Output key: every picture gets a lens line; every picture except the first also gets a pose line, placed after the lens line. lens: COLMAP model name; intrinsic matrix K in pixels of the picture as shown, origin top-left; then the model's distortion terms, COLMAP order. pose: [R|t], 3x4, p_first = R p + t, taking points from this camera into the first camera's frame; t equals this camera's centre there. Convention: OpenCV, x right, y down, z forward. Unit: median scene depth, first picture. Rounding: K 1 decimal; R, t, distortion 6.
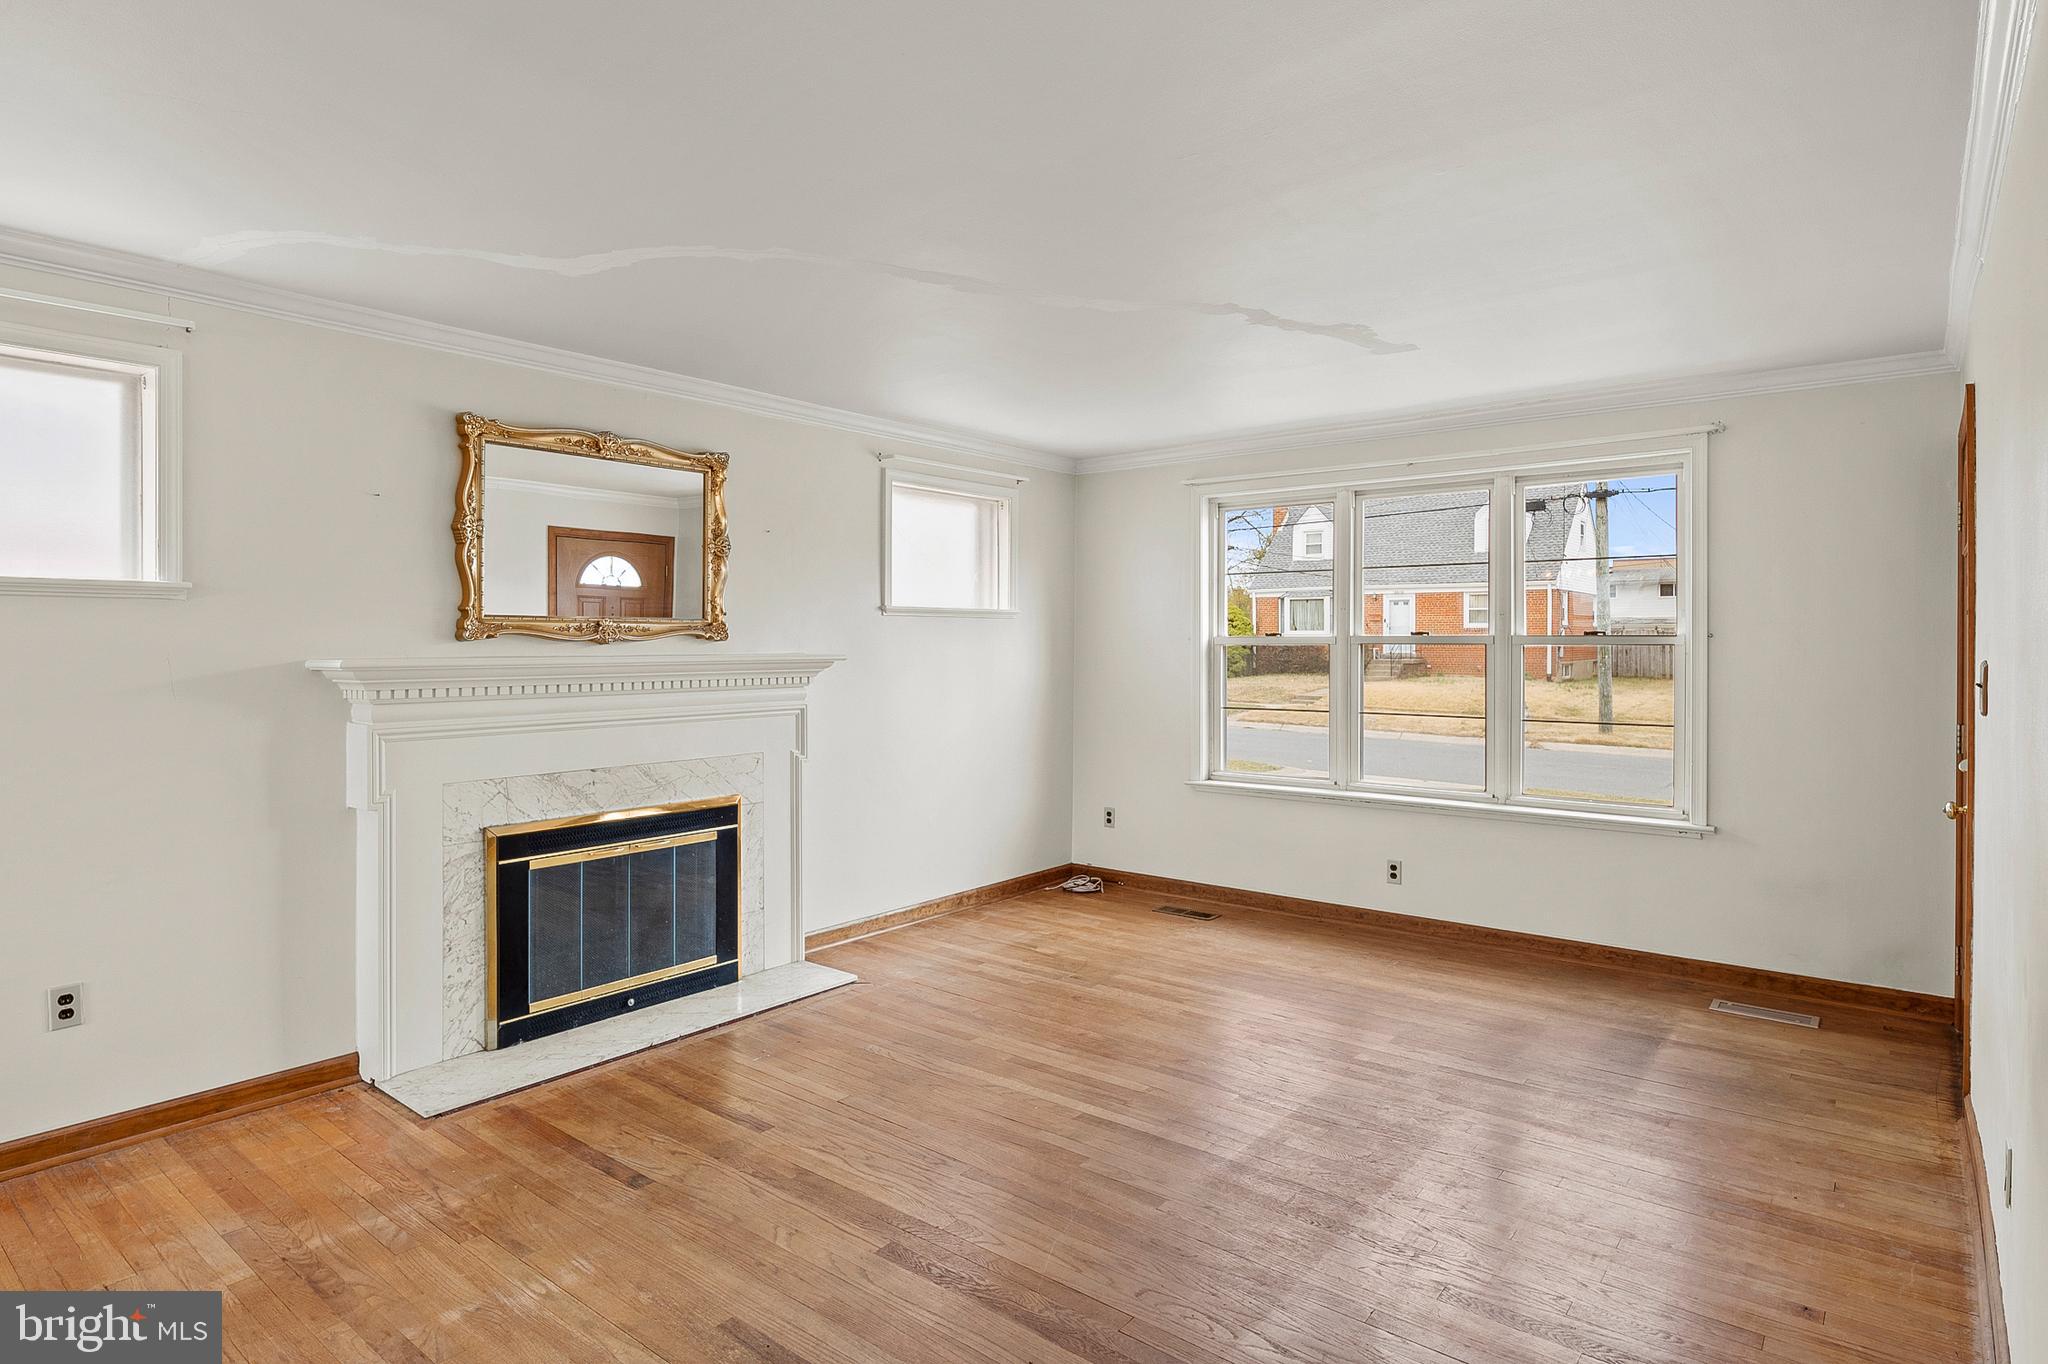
lens RADIAL K [[1109.1, 0, 1011.5], [0, 1109.1, 642.2], [0, 0, 1]] dist [-0.000670, -0.006952]
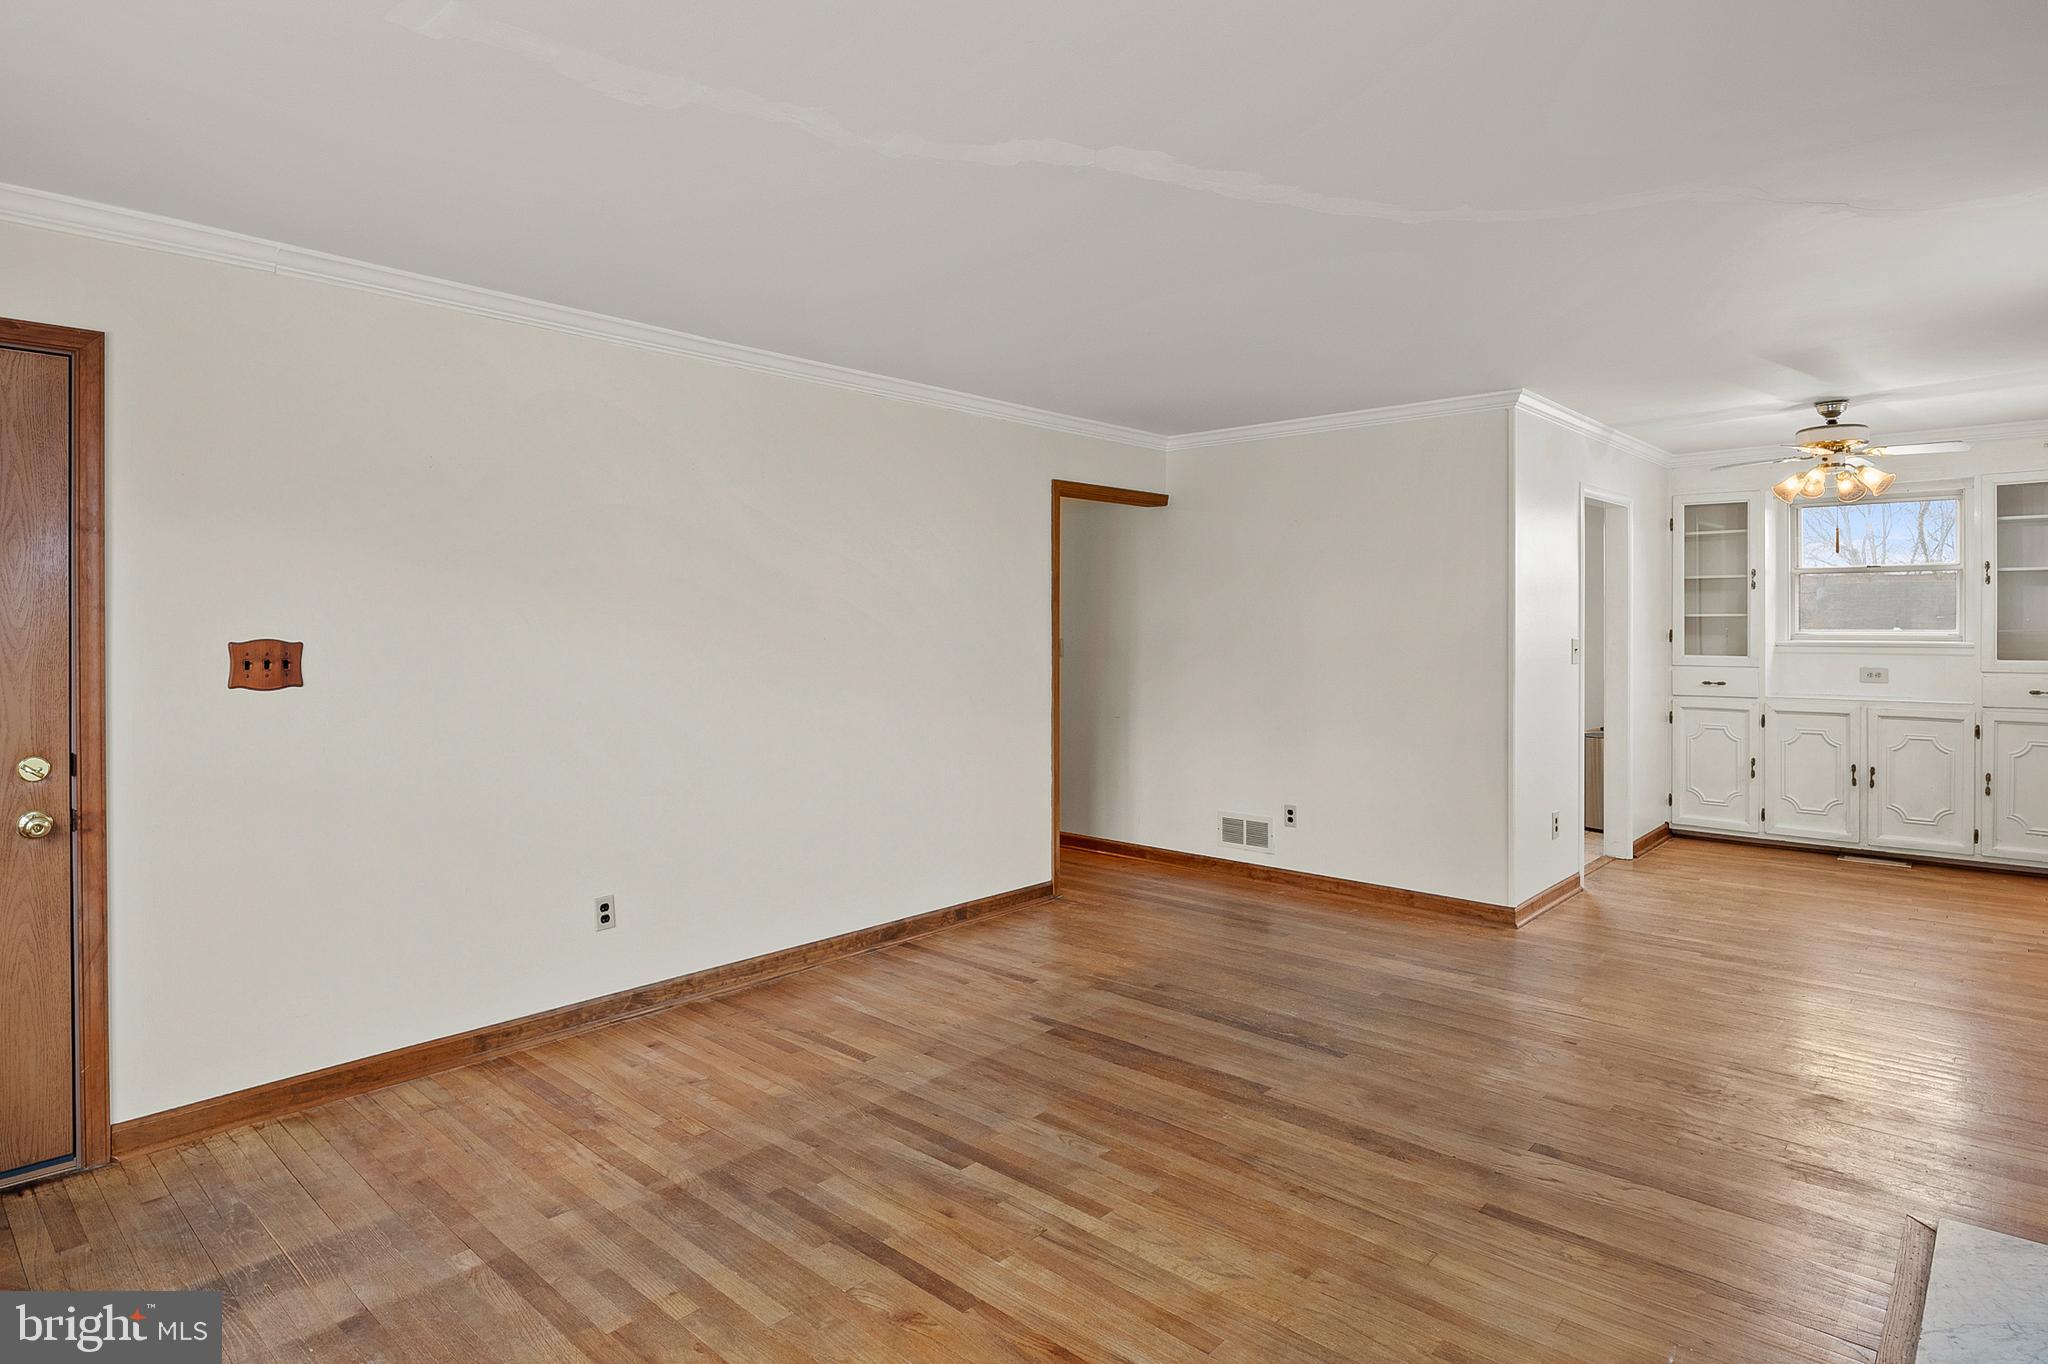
lens RADIAL K [[1114.9, 0, 1011.8], [0, 1114.9, 628.0], [0, 0, 1]] dist [-0.000163, -0.007545]
pose [[-0.998323, 0.002086, 0.057846, 0.064257], [0.002442, 0.999978, 0.006100, 0.000069], [-0.057832, 0.006231, -0.998307, 1.413943]]
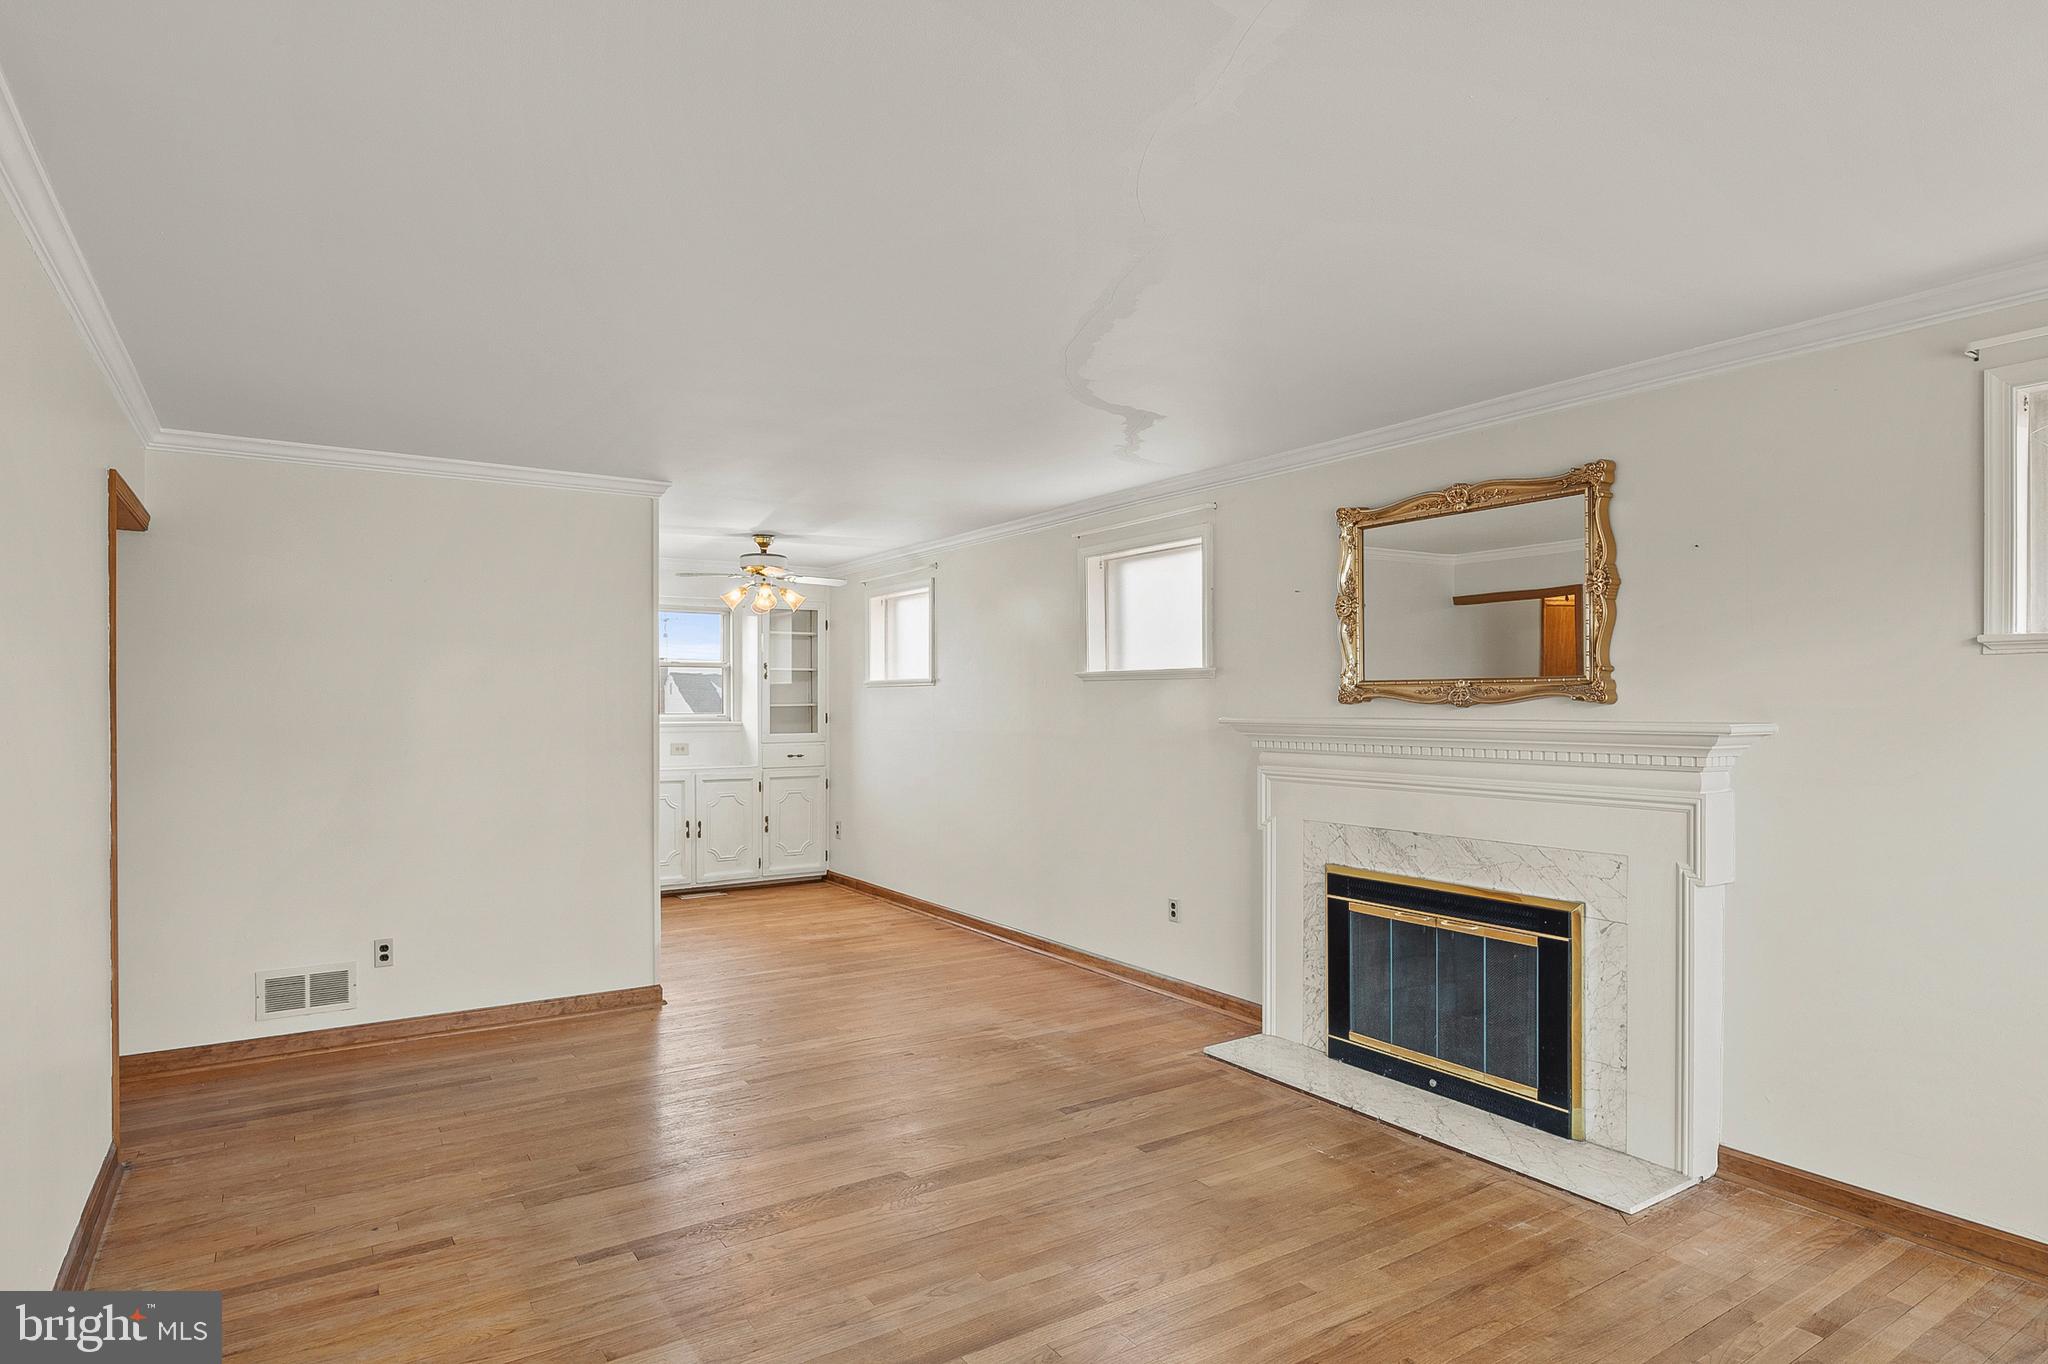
lens RADIAL K [[1116.4, 0, 1020.1], [0, 1116.4, 700.0], [0, 0, 1]] dist [-0.003655, -0.001816]
pose [[-0.301496, -0.001040, -0.953467, 0.665950], [0.001526, 0.999998, -0.001573, -0.003604], [0.953466, -0.001929, -0.301494, 0.933322]]
